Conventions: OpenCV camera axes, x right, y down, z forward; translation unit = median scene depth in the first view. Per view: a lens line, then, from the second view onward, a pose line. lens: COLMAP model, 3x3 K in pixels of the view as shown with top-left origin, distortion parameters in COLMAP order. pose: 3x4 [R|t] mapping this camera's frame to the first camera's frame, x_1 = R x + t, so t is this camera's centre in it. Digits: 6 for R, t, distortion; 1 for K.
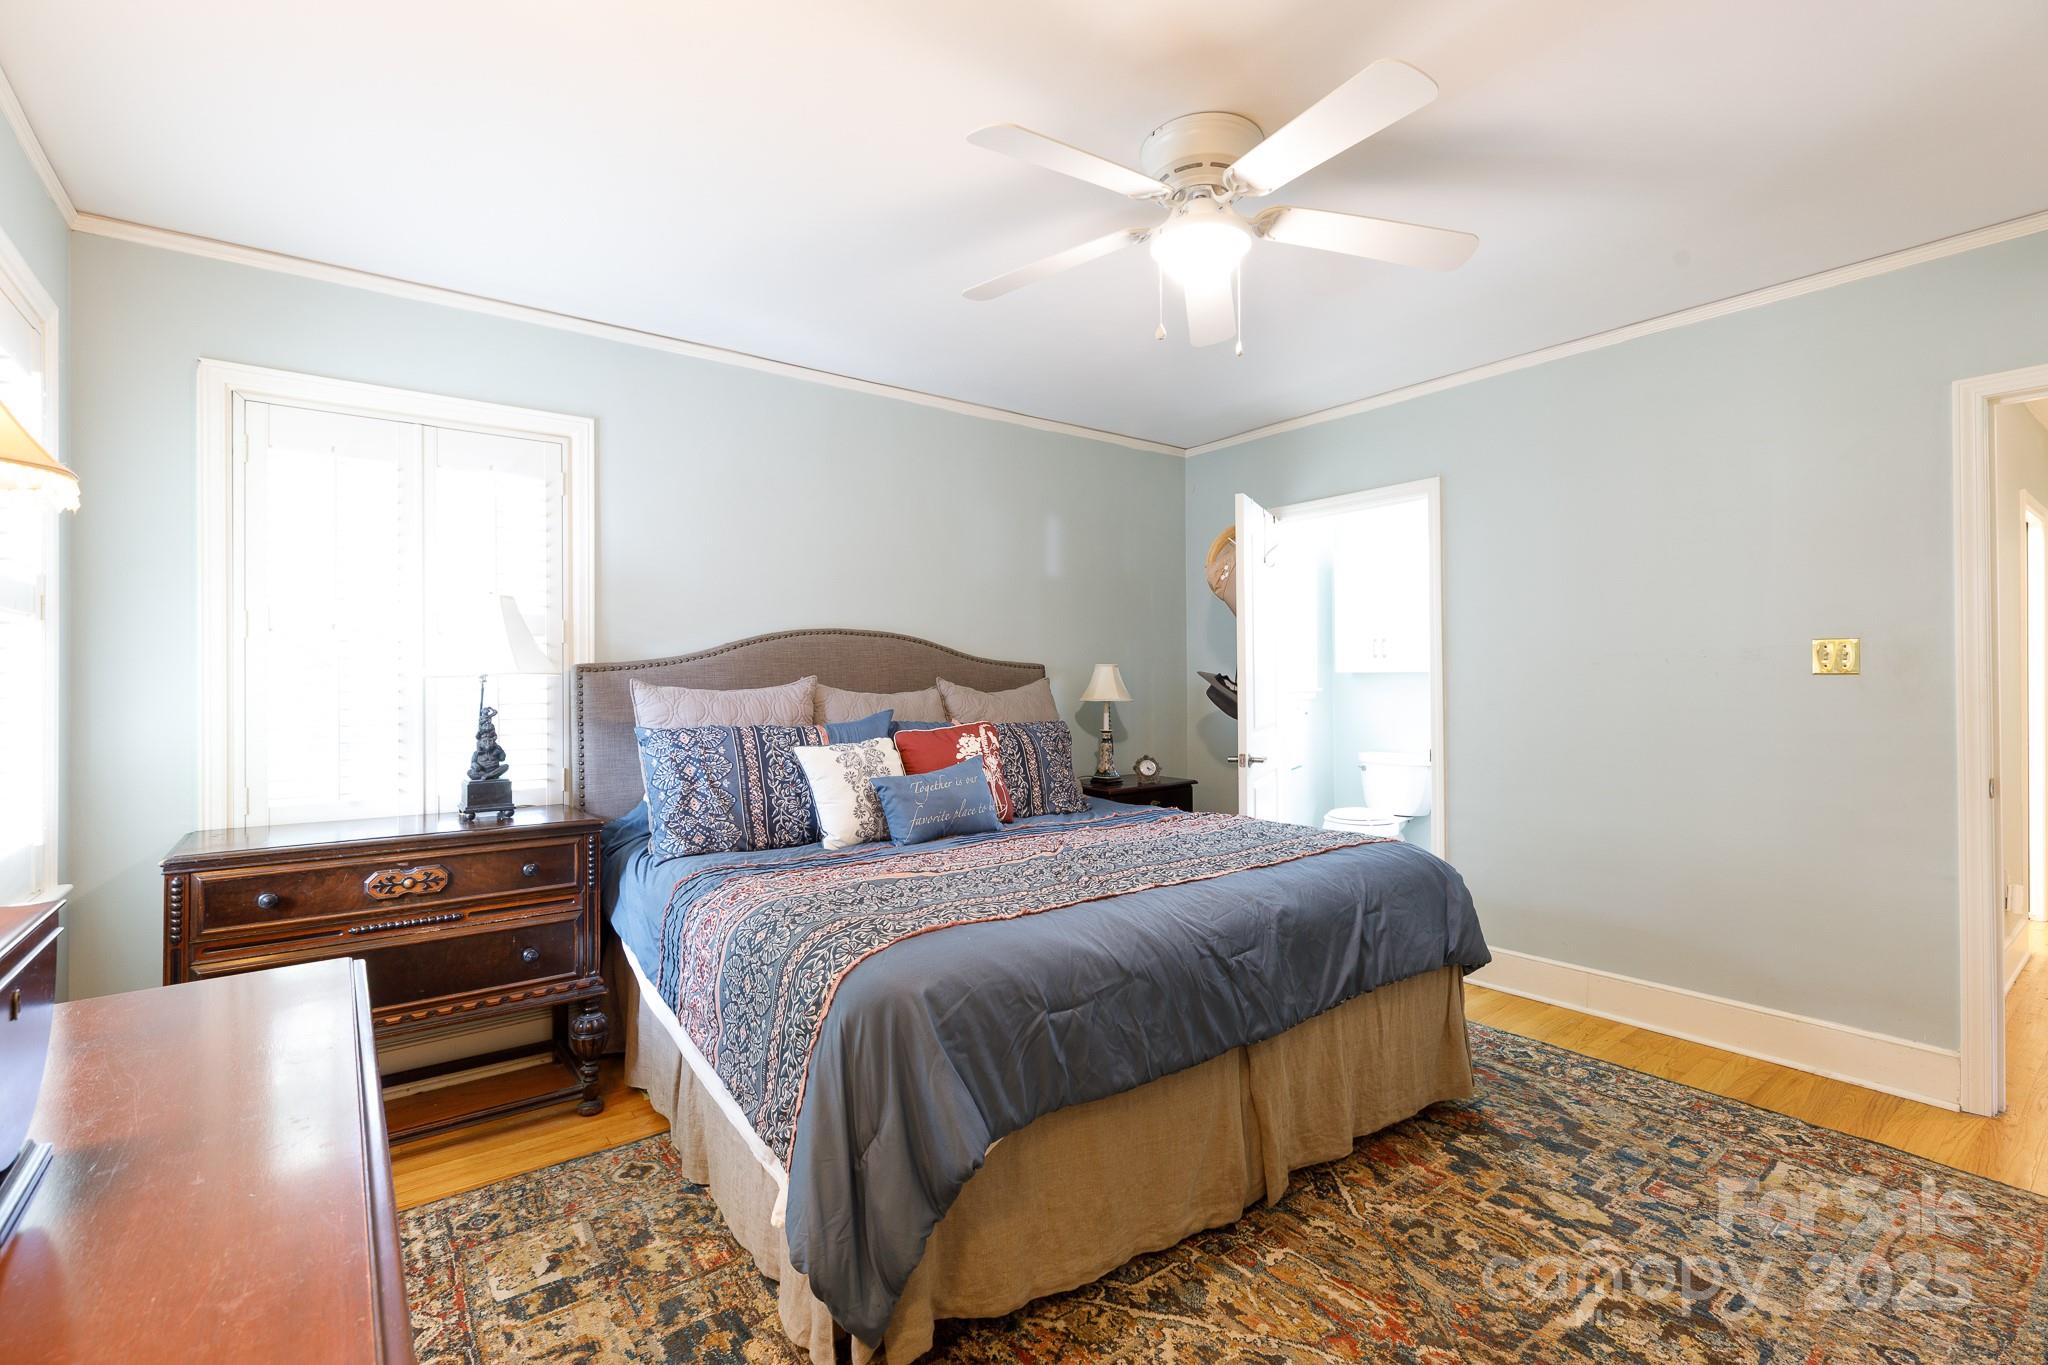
lens RADIAL K [[919.4, 0, 1020.7], [0, 919.4, 675.4], [0, 0, 1]] dist [-0.001350, 0.000015]
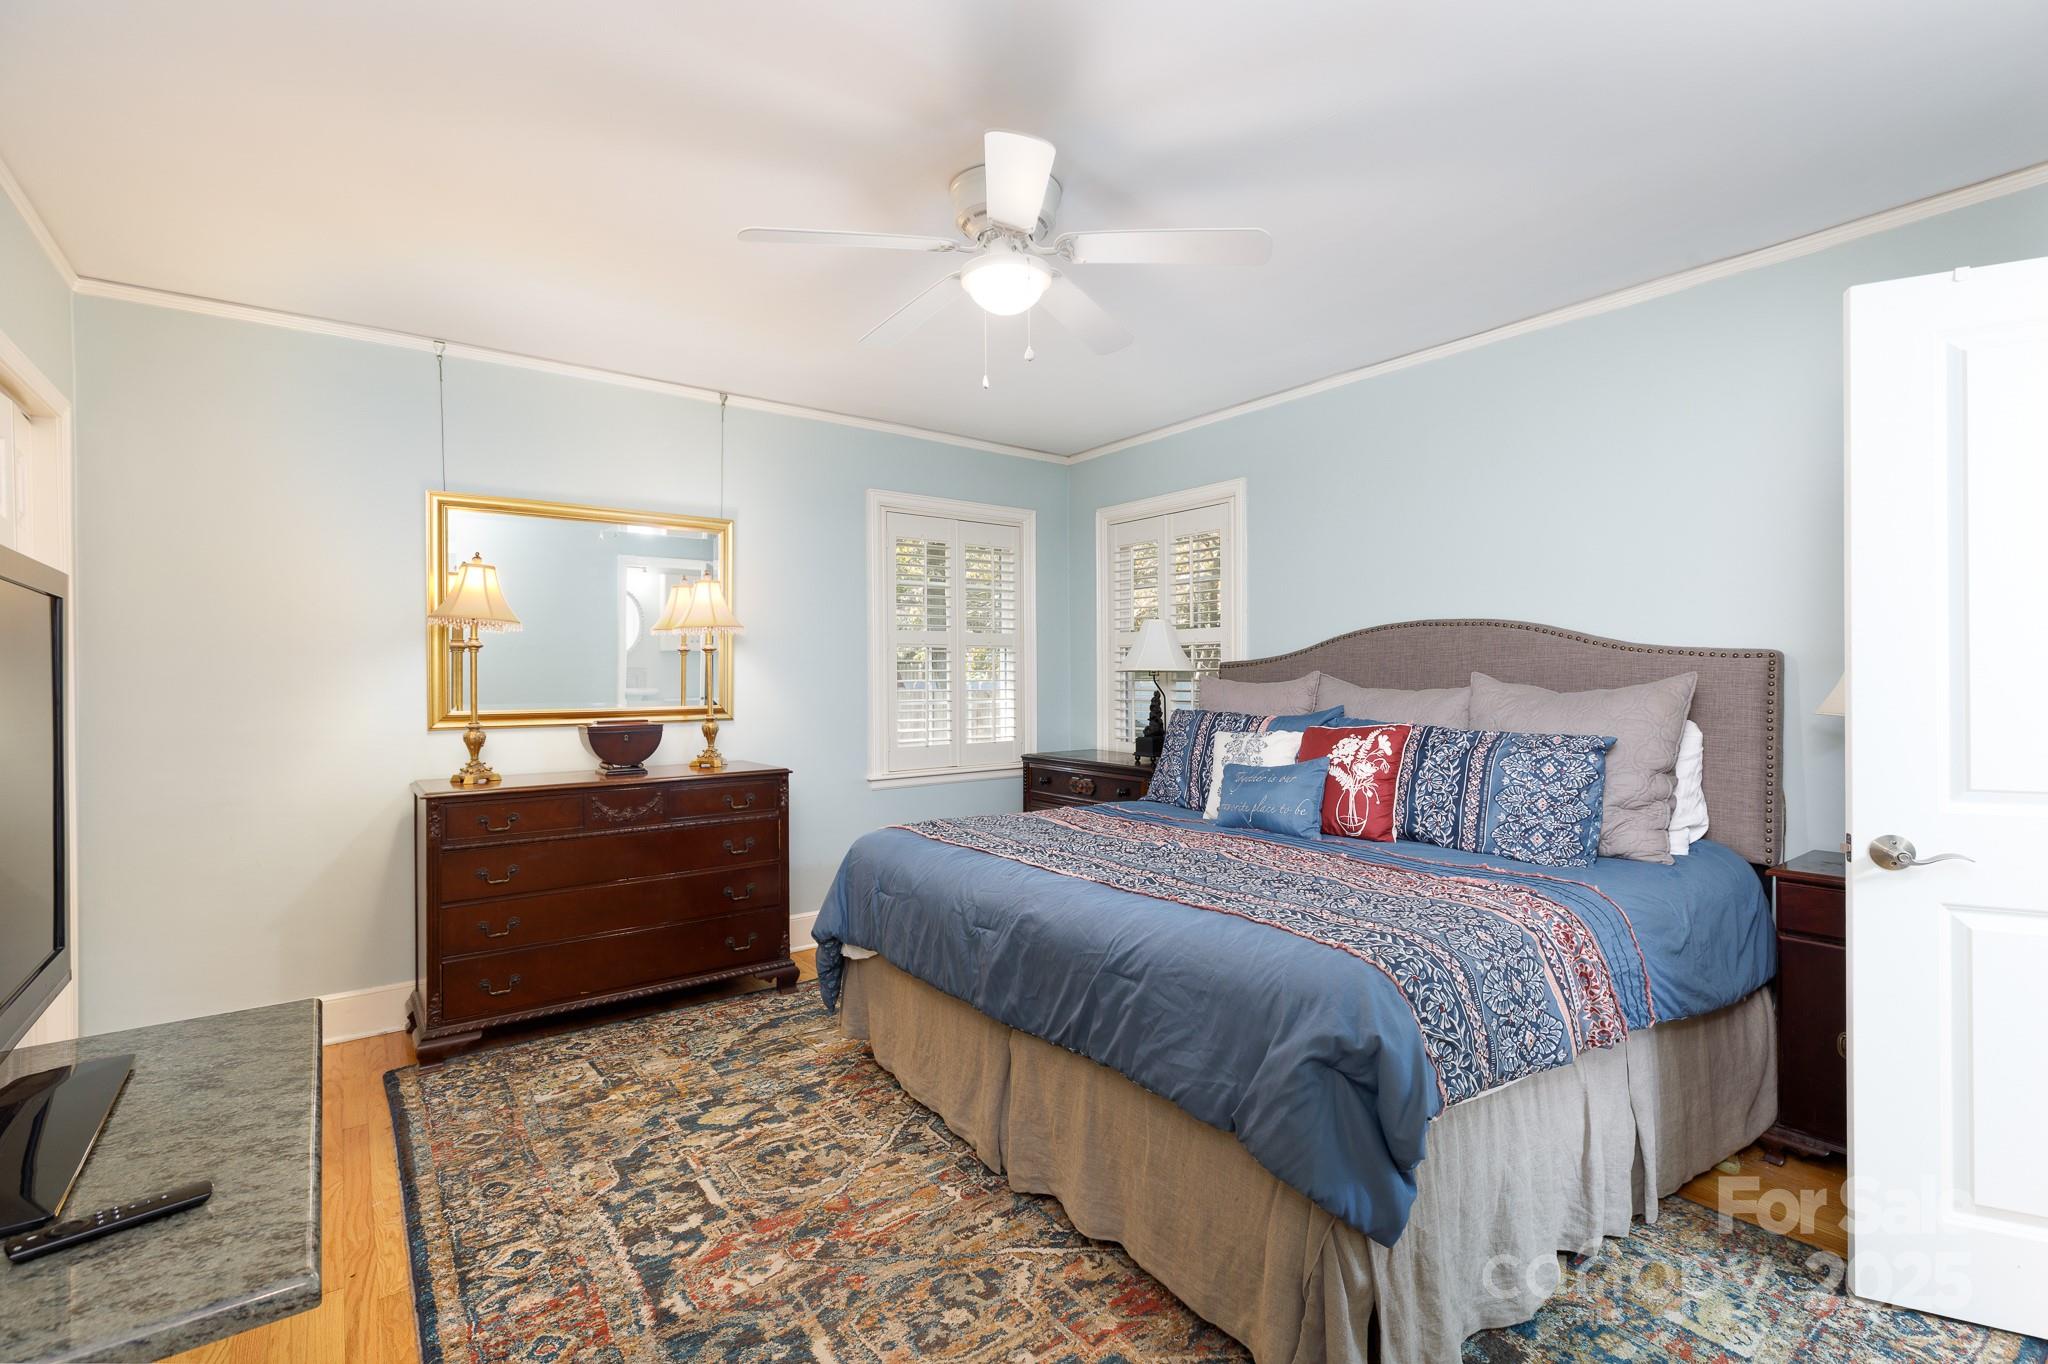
lens RADIAL K [[919.4, 0, 1020.0], [0, 919.4, 677.6], [0, 0, 1]] dist [-0.001350, 0.000015]
pose [[-0.008839, 0.012270, -0.999886, 1.331844], [0.008884, 0.999886, 0.012192, -0.013099], [0.999921, -0.008776, -0.008947, 1.046353]]
